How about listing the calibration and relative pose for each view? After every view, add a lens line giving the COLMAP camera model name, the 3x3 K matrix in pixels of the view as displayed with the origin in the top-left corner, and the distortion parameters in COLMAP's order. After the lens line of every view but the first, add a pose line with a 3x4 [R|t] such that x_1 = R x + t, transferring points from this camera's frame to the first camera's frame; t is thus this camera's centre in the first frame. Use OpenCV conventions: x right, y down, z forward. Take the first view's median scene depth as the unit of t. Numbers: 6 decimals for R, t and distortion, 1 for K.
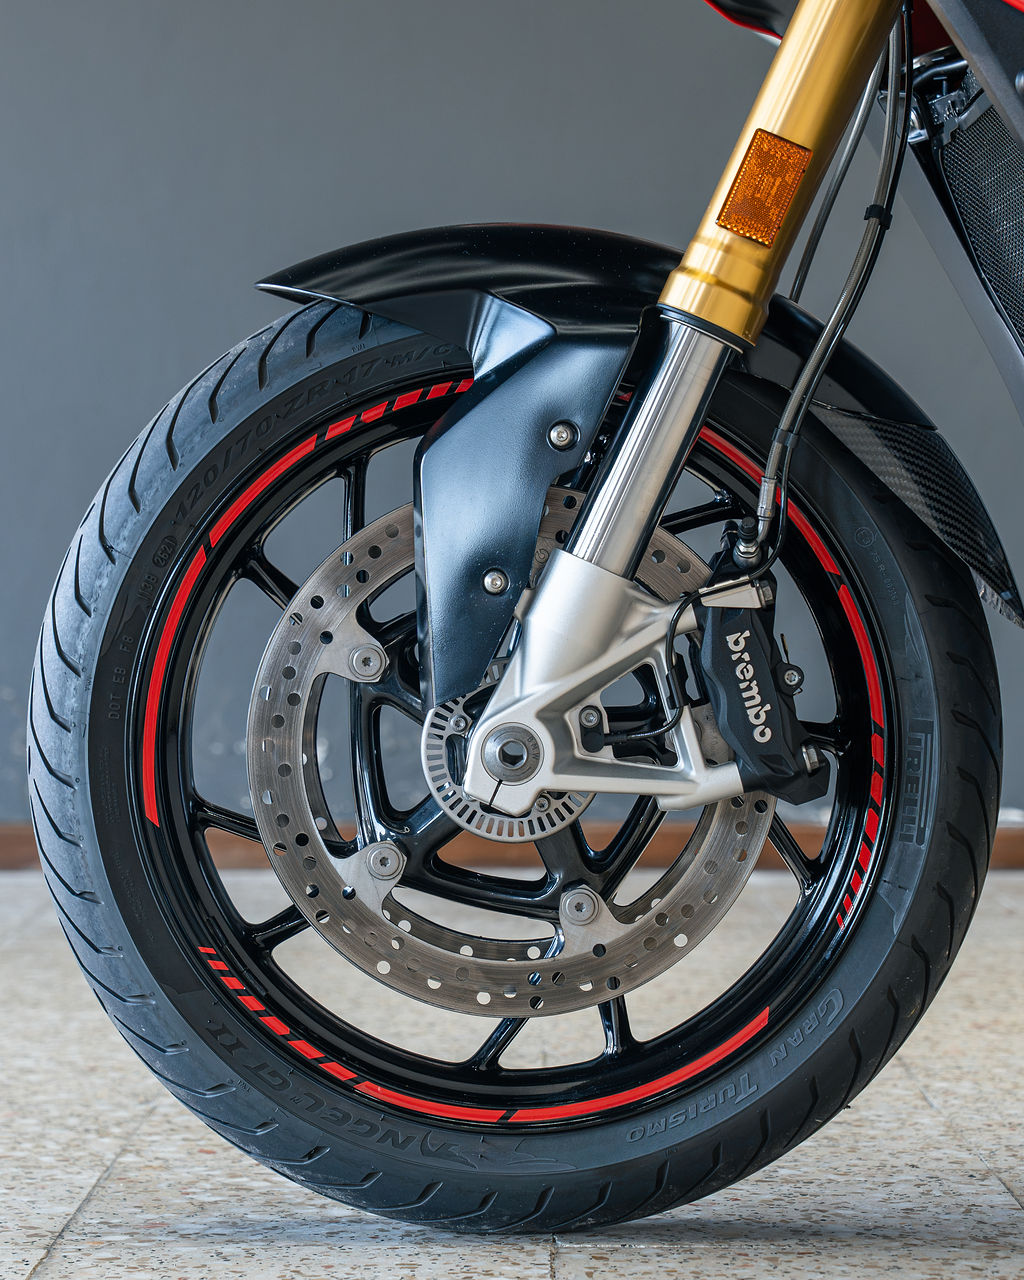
lens RADIAL K [[3485.7, 0, 504.1], [0, 3485.7, 631.6], [0, 0, 1]] dist [0.143336, 0.000000]
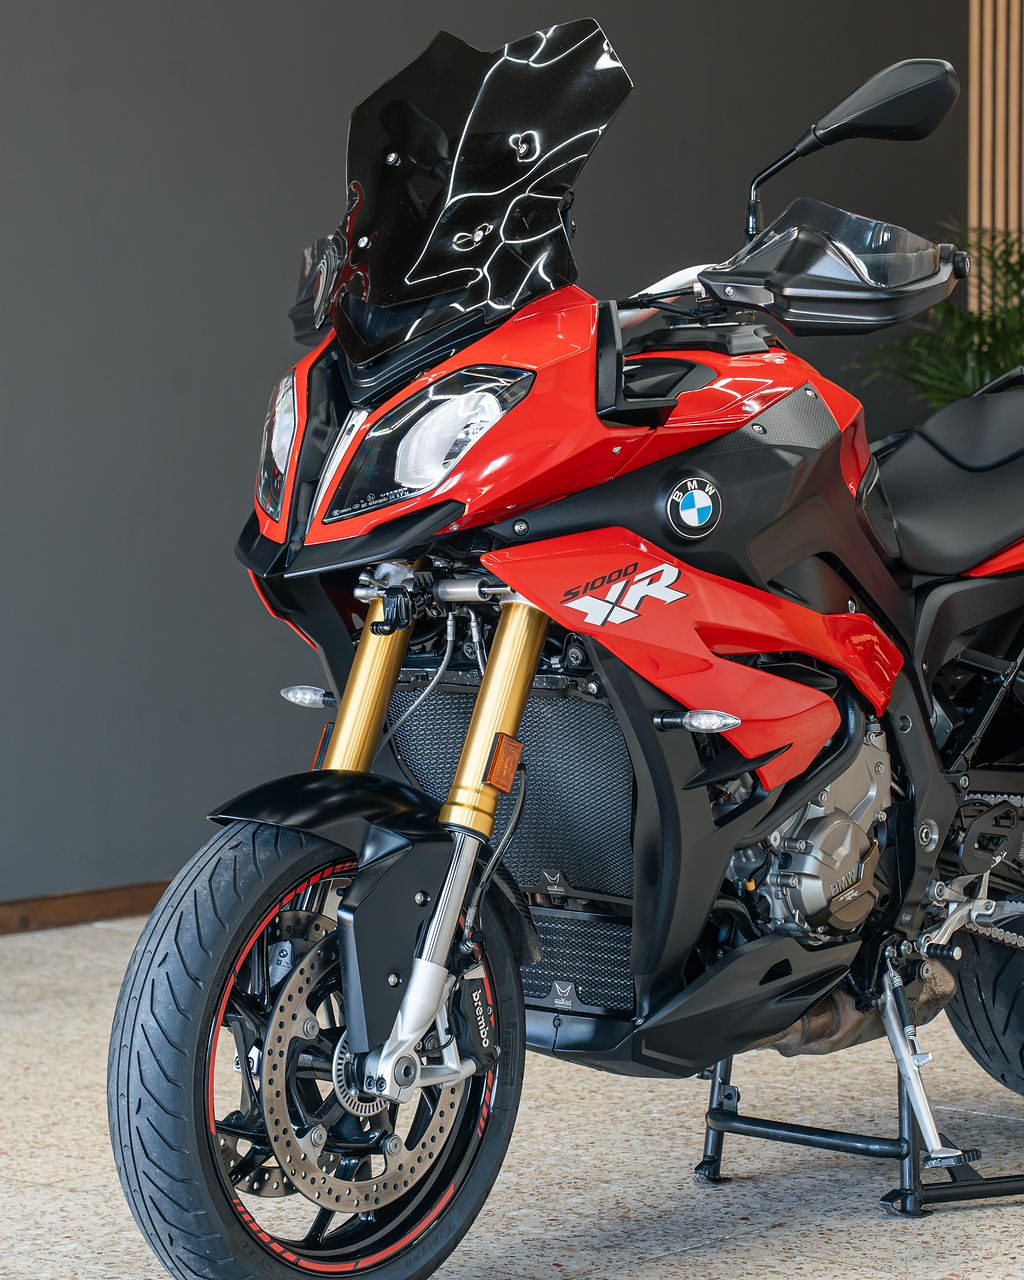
lens RADIAL K [[3478.2, 0, 513.2], [0, 3478.2, 631.9], [0, 0, 1]] dist [0.093716, 0.000000]
pose [[0.661637, -0.037215, 0.748900, -1.305056], [0.013933, 0.999205, 0.037345, -0.260202], [-0.749695, -0.014274, 0.661630, -0.265247]]
